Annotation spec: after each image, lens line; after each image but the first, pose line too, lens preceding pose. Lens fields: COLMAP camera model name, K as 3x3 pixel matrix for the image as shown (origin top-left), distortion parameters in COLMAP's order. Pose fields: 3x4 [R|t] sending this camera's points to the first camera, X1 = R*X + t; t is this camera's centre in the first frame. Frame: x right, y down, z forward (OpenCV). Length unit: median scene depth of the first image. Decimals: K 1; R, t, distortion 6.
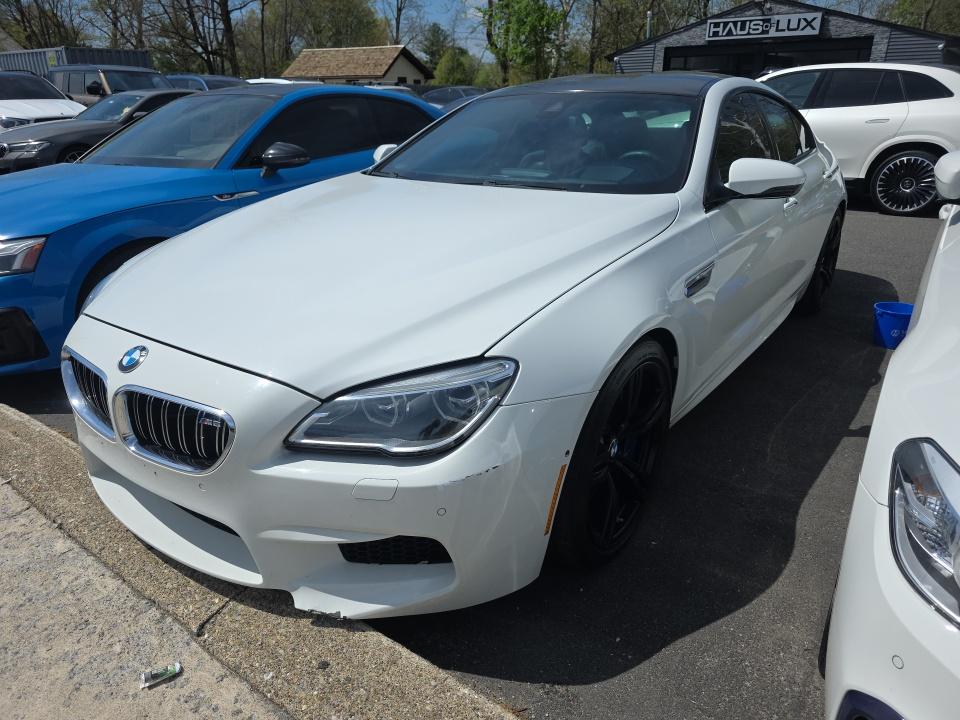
lens RADIAL K [[650.3, 0, 475.0], [0, 650.3, 369.9], [0, 0, 1]] dist [0.021592, -0.019814]
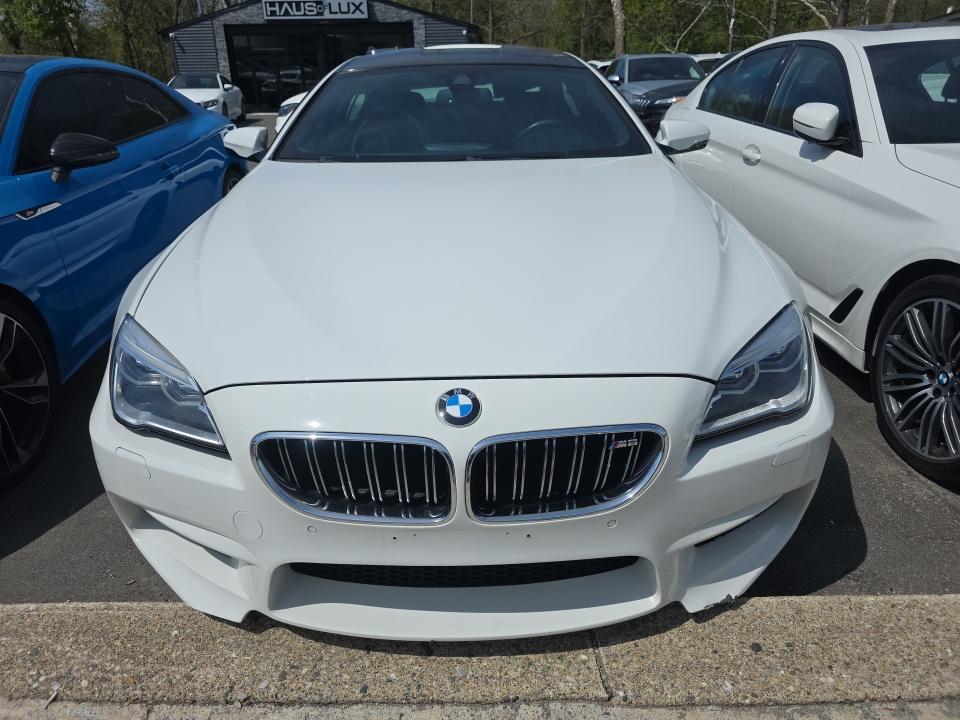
lens RADIAL K [[650.3, 0, 475.4], [0, 650.3, 356.0], [0, 0, 1]] dist [0.021592, -0.019814]
pose [[0.804248, -0.239942, 0.543703, -0.060329], [0.235641, 0.968632, 0.078905, -0.008669], [-0.545580, 0.064659, 0.835560, 0.023611]]
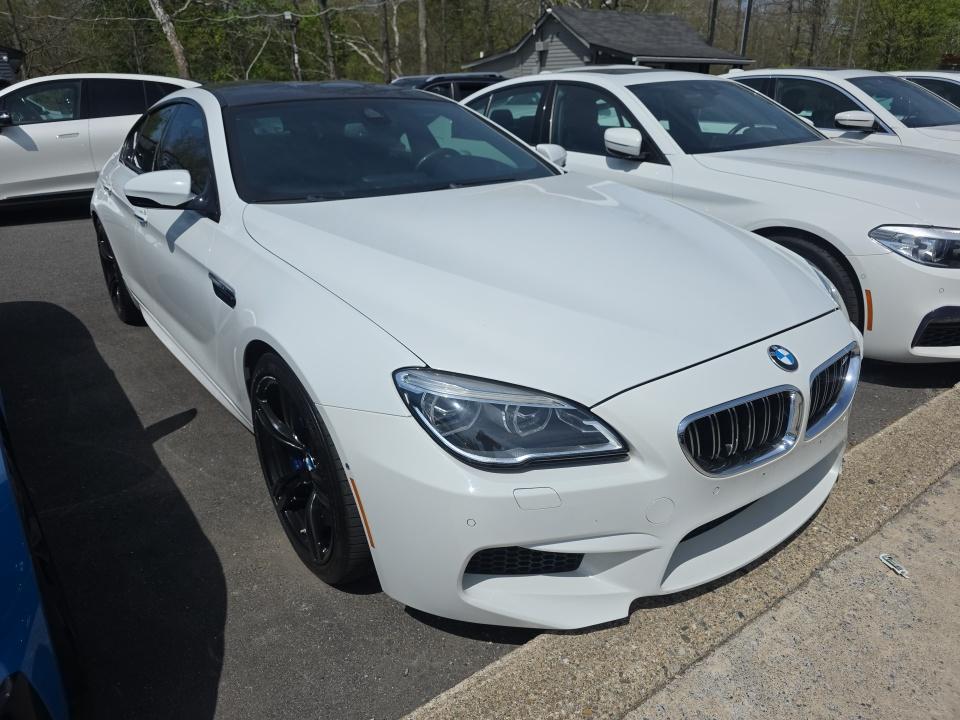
lens RADIAL K [[650.3, 0, 481.6], [0, 650.3, 352.4], [0, 0, 1]] dist [0.021592, -0.019814]
pose [[0.300841, -0.344519, 0.889270, -0.102702], [0.378292, 0.899080, 0.220342, -0.027727], [-0.875437, 0.270116, 0.400809, 0.066809]]
